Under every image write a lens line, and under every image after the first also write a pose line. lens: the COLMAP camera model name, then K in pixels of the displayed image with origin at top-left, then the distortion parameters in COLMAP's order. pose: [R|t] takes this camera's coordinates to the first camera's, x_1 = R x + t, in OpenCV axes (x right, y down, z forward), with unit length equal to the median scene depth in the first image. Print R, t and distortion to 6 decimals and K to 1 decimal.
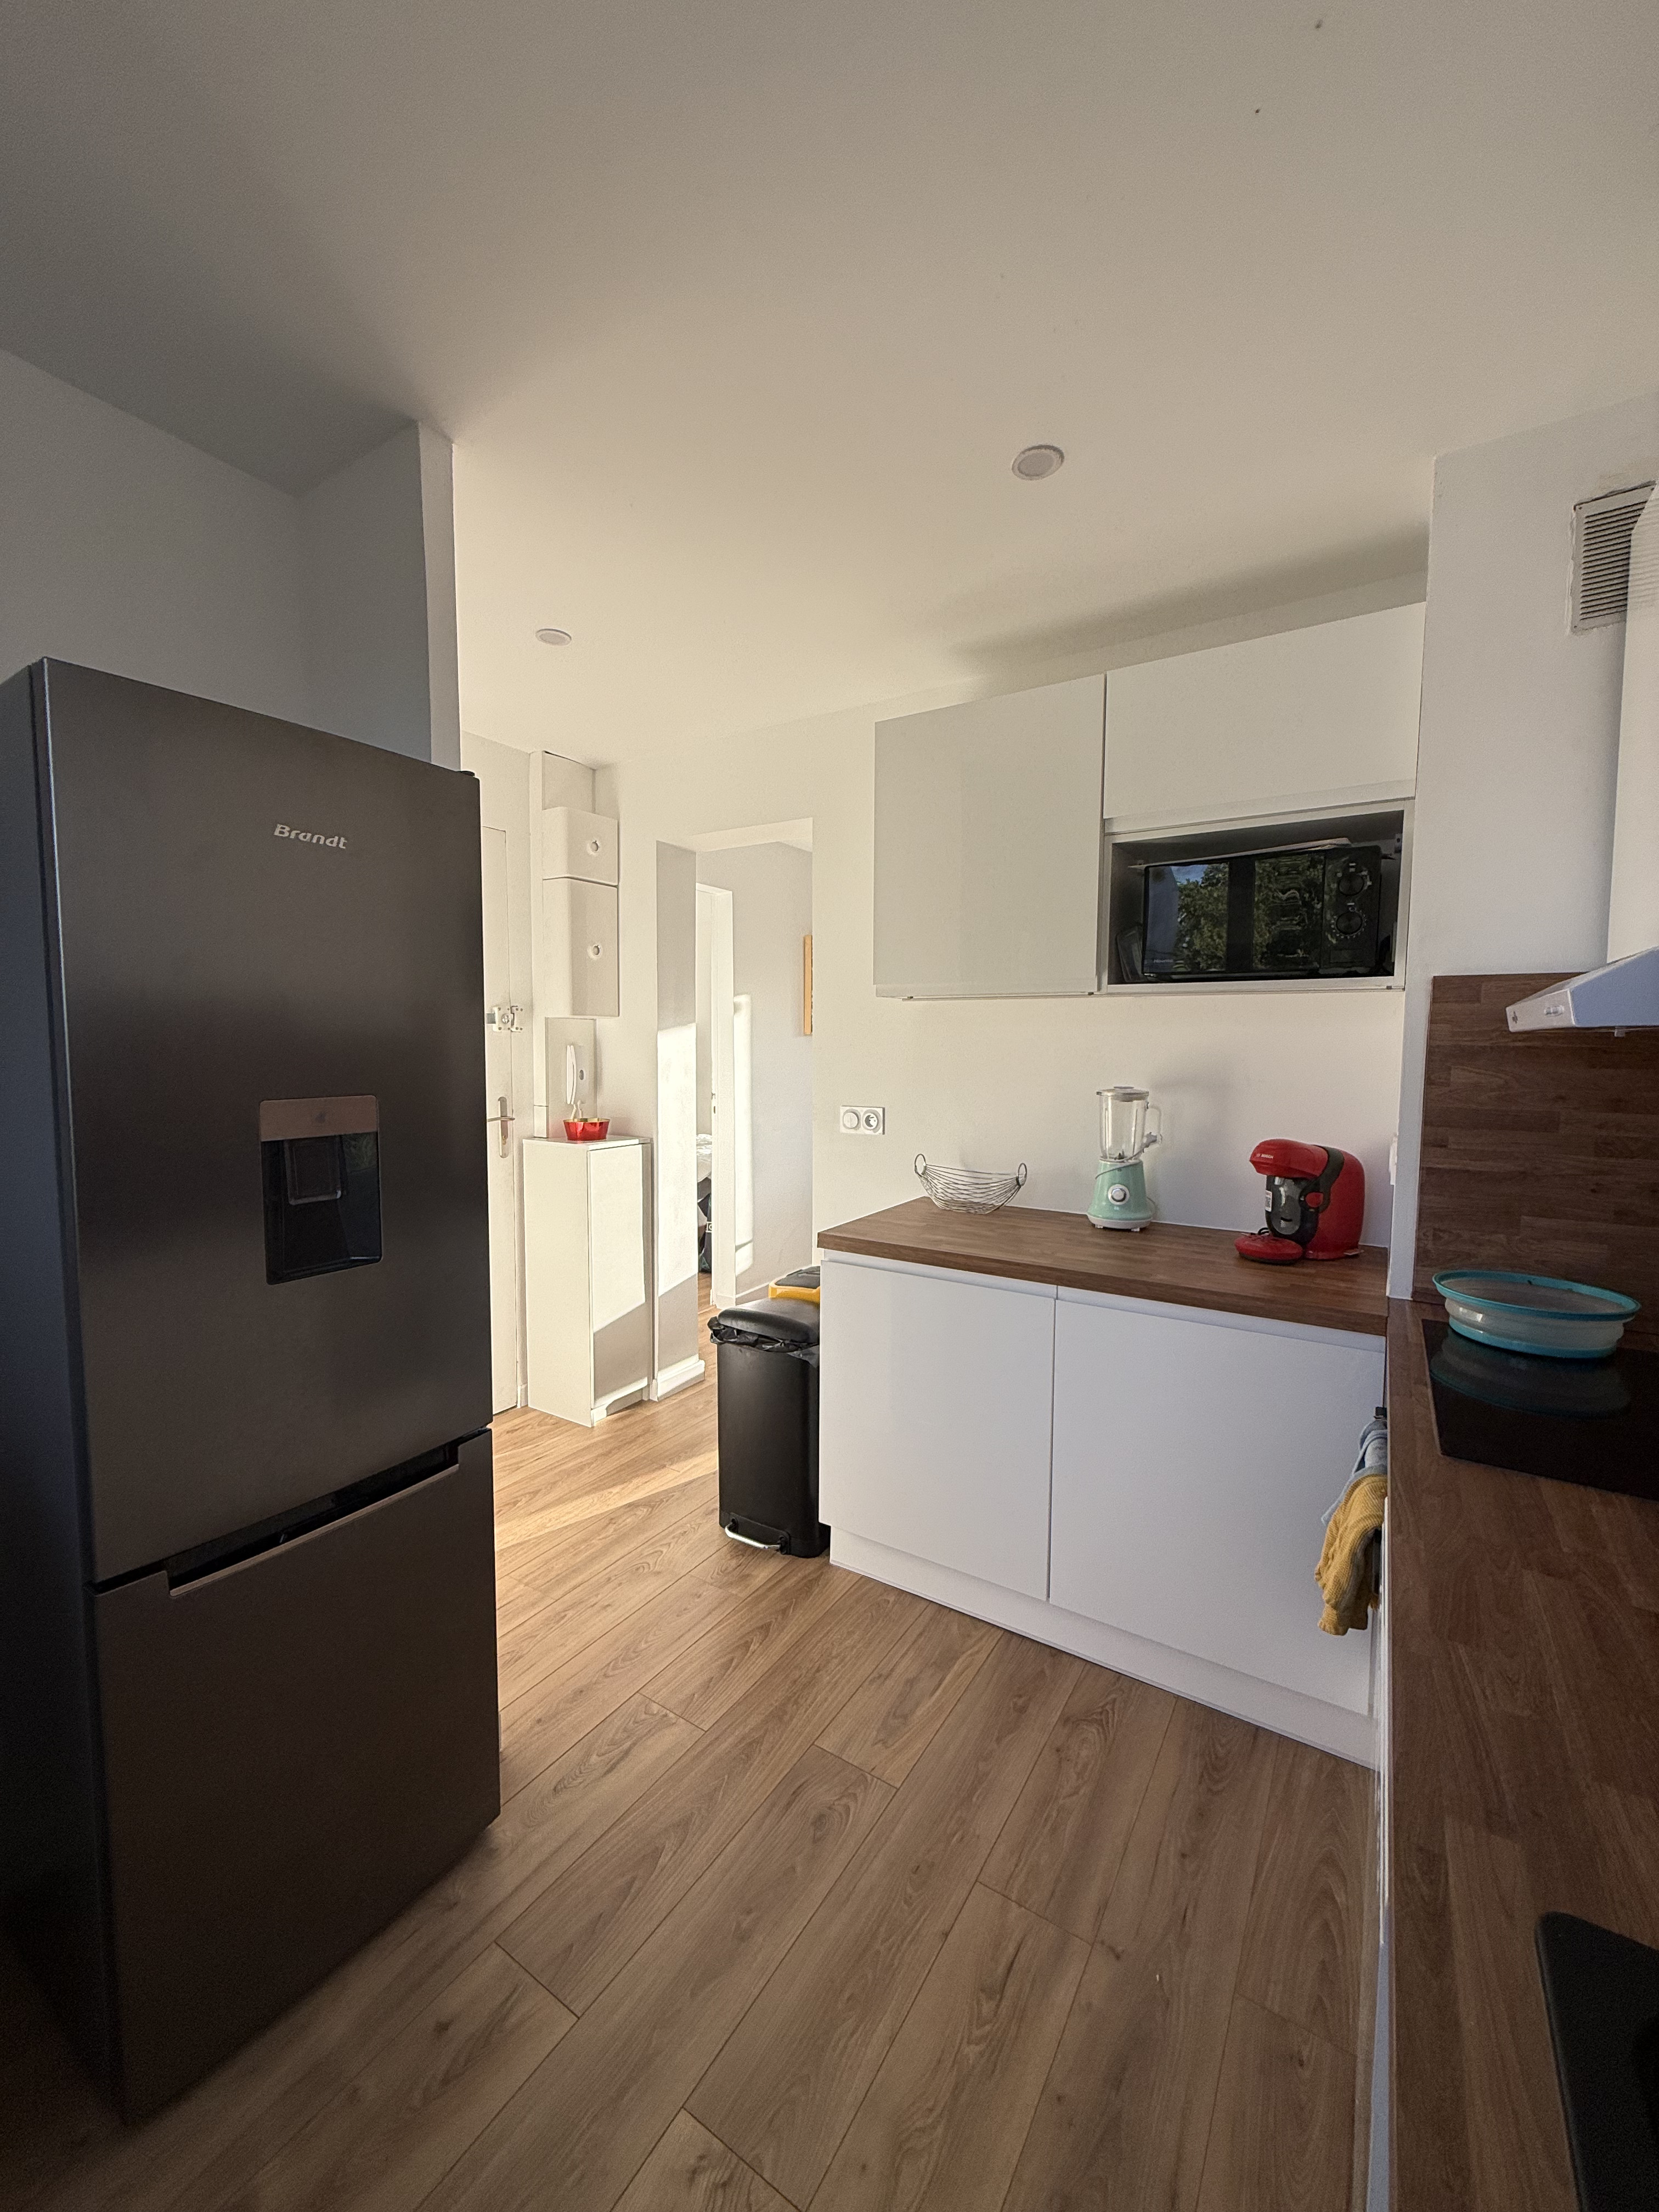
lens RADIAL K [[876.8, 0, 819.2], [0, 876.8, 1100.9], [0, 0, 1]] dist [0.001165, 0.000090]
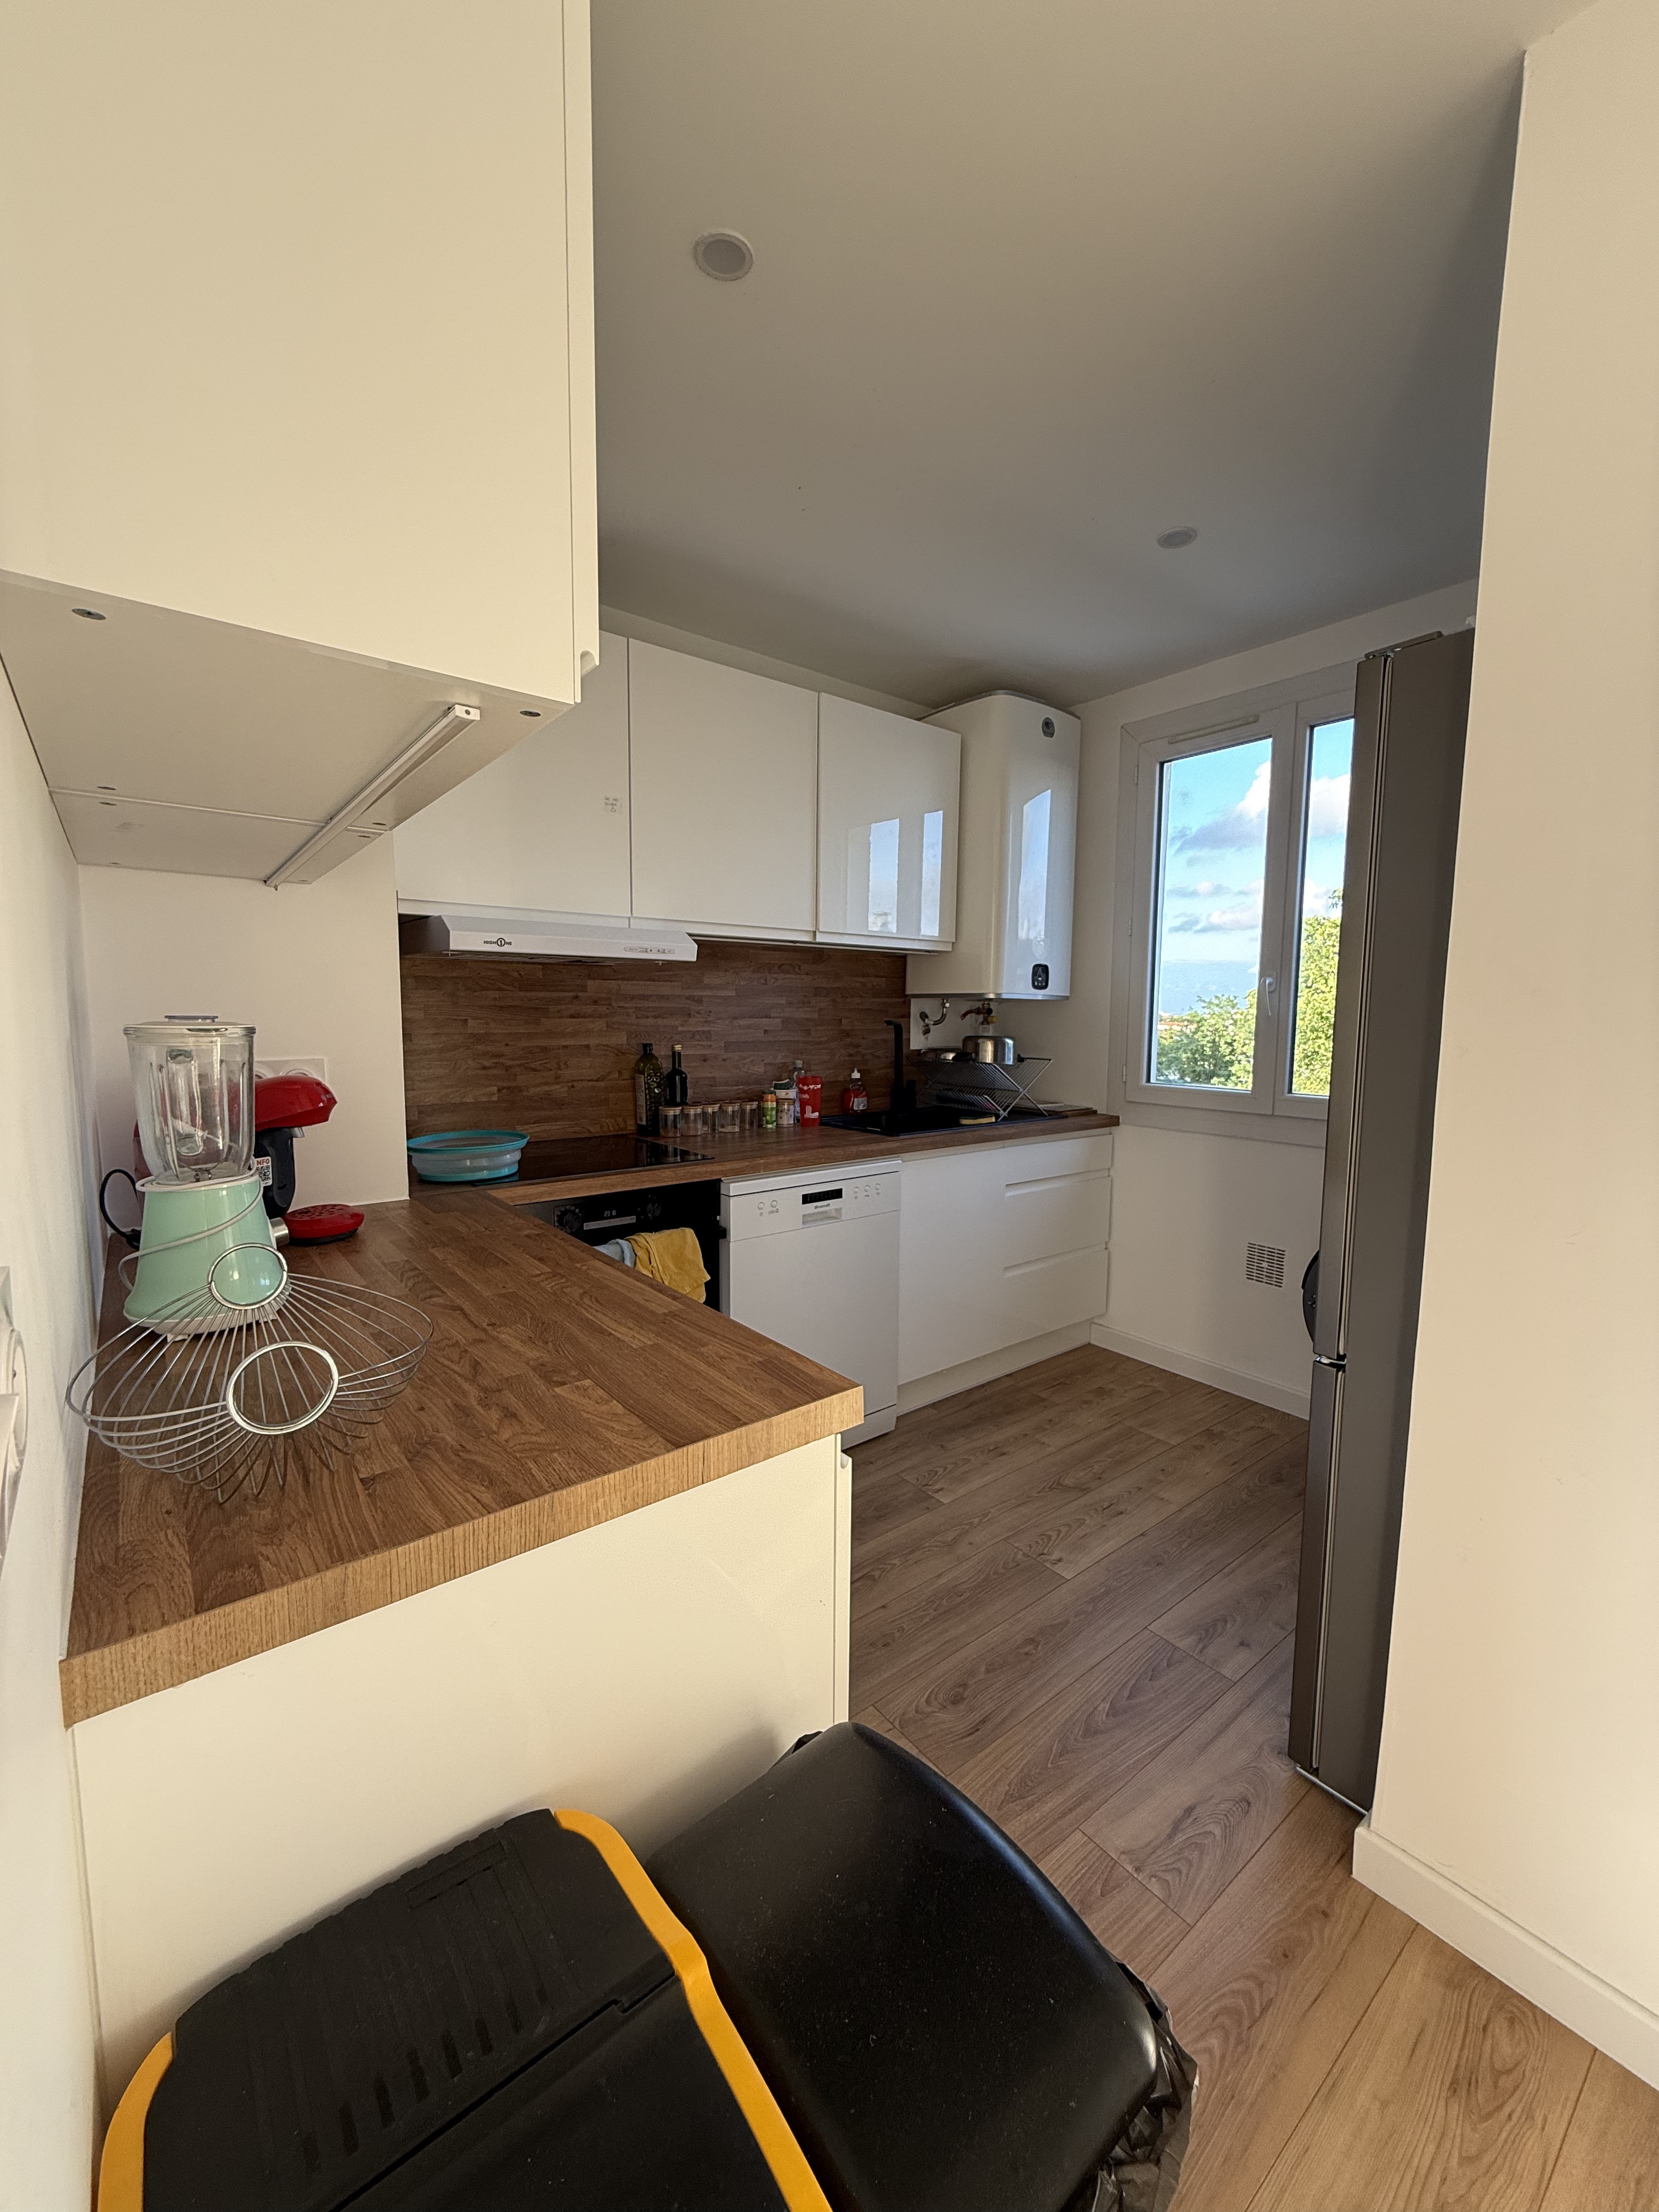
lens RADIAL K [[876.8, 0, 828.5], [0, 876.8, 1107.0], [0, 0, 1]] dist [0.001165, 0.000090]
pose [[-0.948593, -0.040215, 0.313934, -0.147402], [0.015351, 0.984881, 0.172548, -0.062983], [-0.316127, 0.168497, -0.933634, 1.808838]]
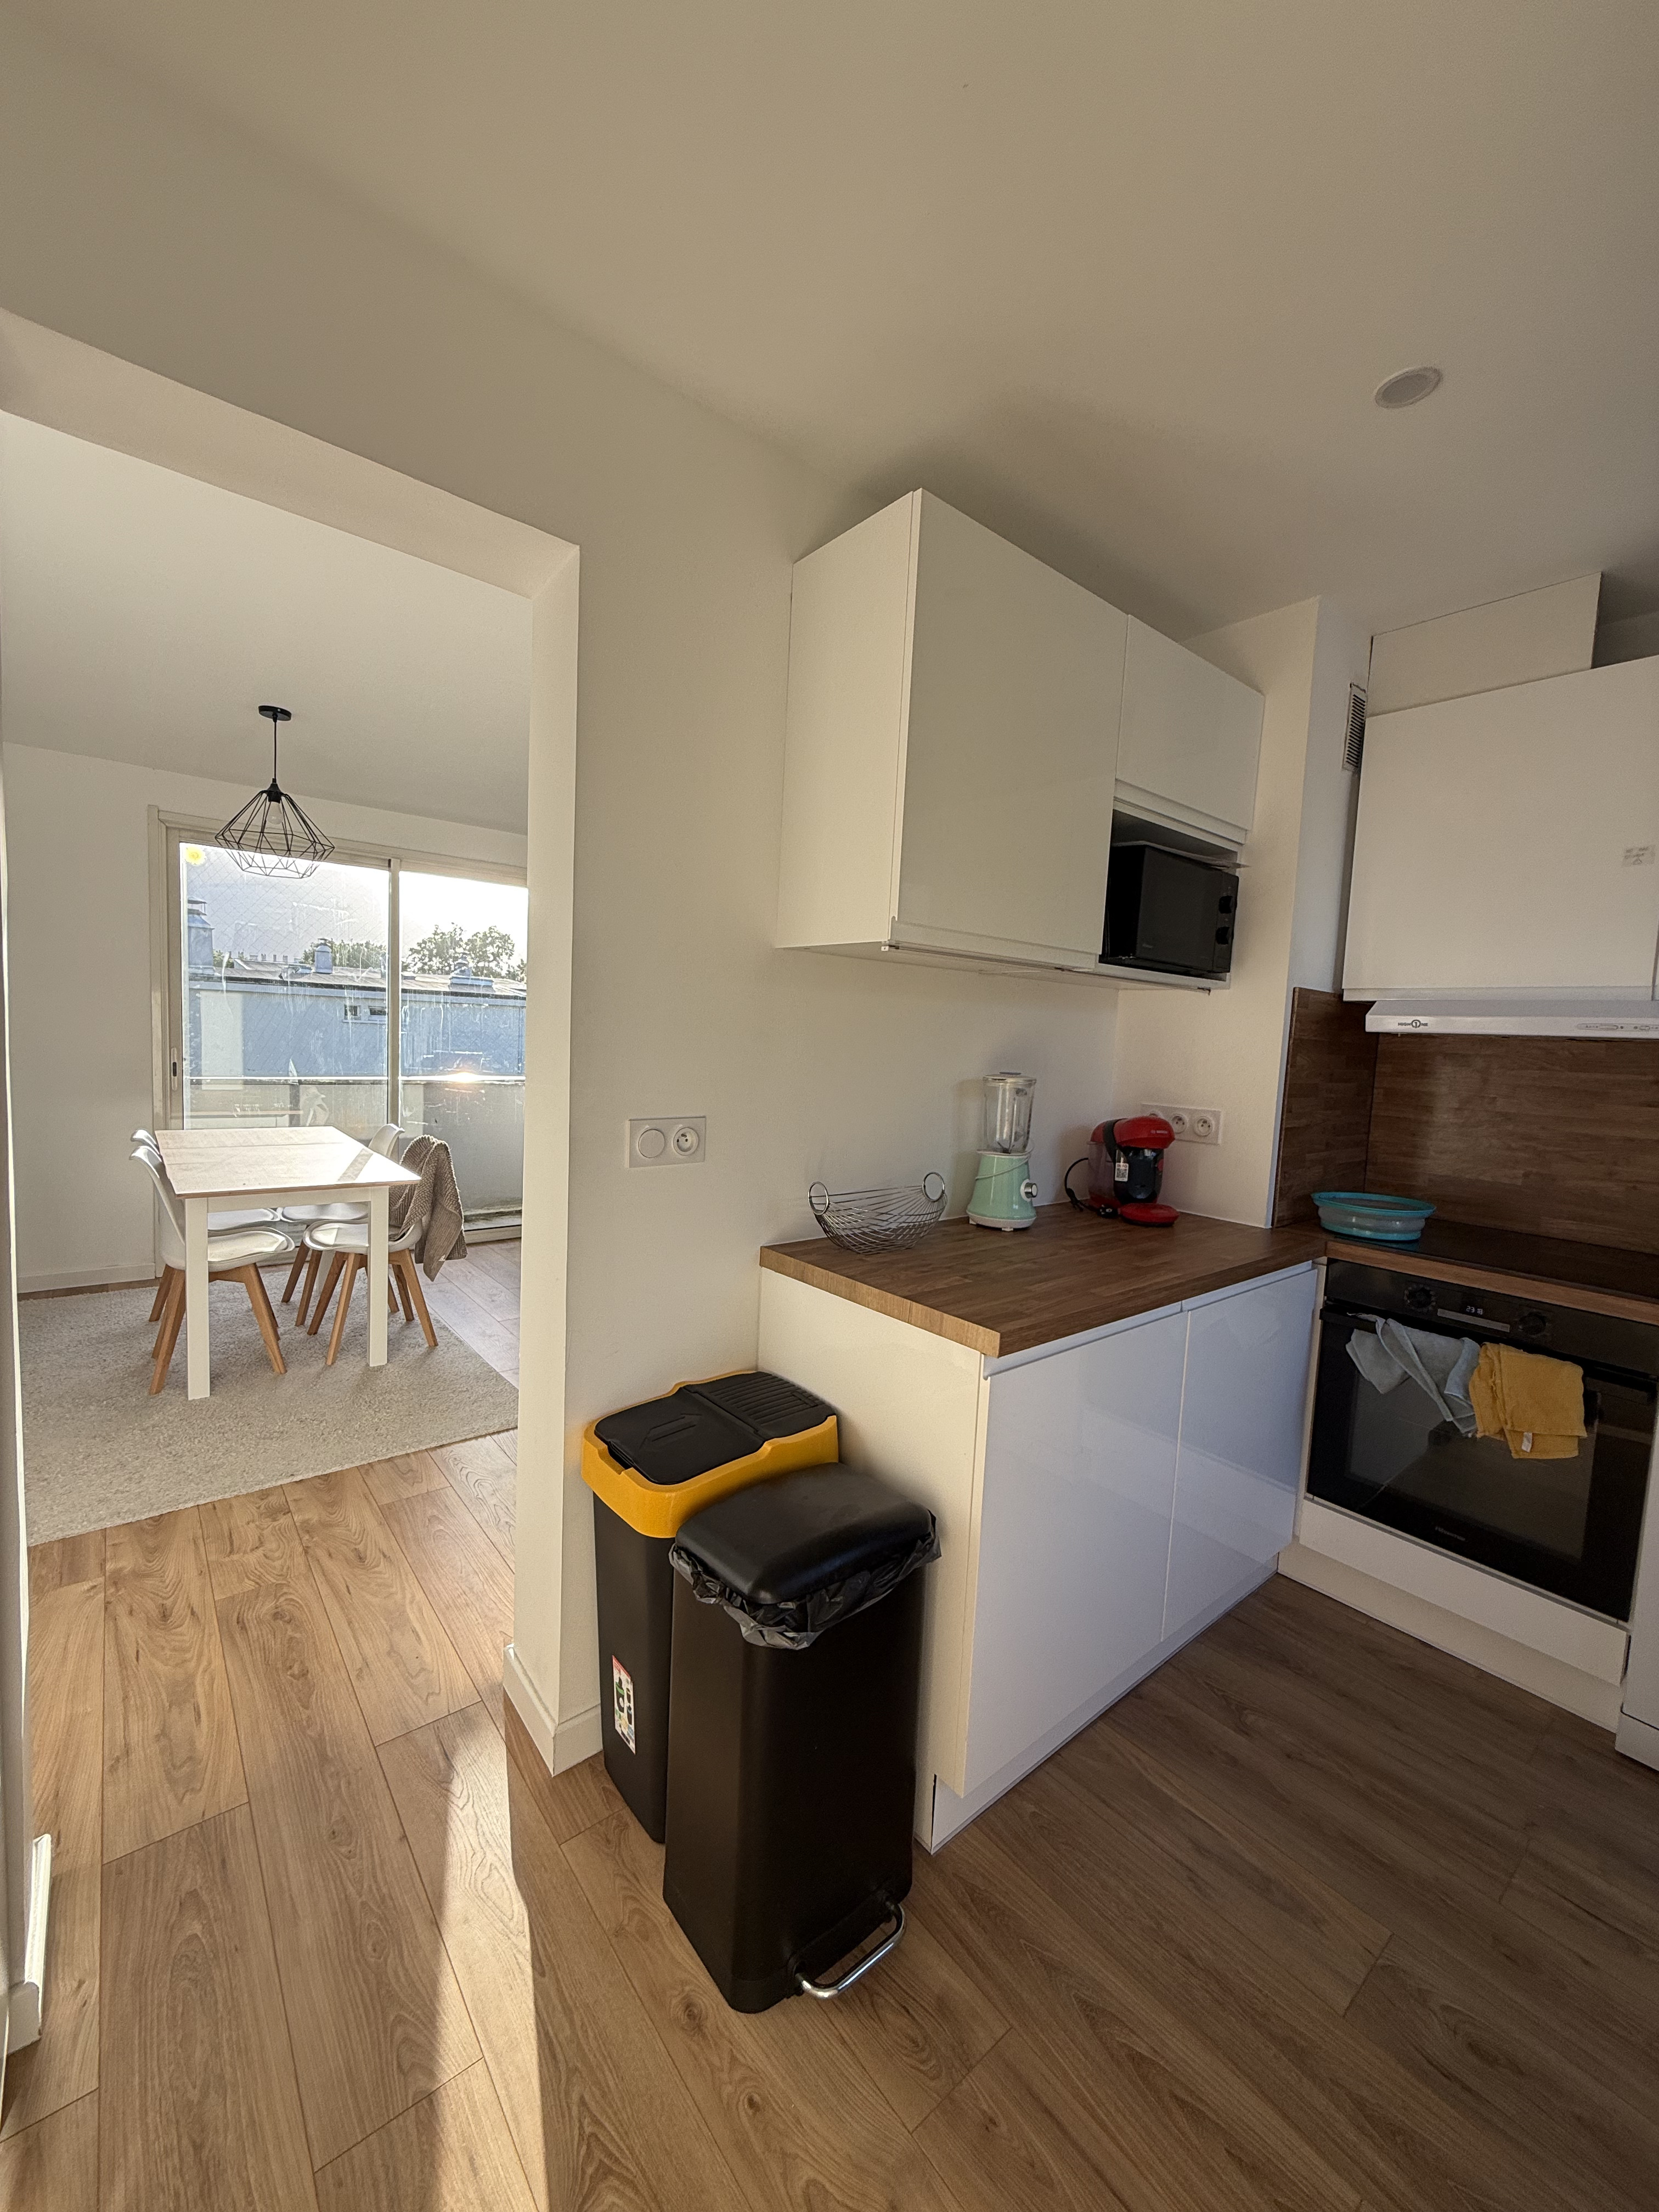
lens RADIAL K [[876.8, 0, 832.9], [0, 876.8, 1110.3], [0, 0, 1]] dist [0.001165, 0.000090]
pose [[0.296397, -0.069962, 0.952499, -0.794632], [0.020885, 0.997550, 0.066772, -0.062113], [-0.954836, 0.000102, 0.297132, 1.239660]]
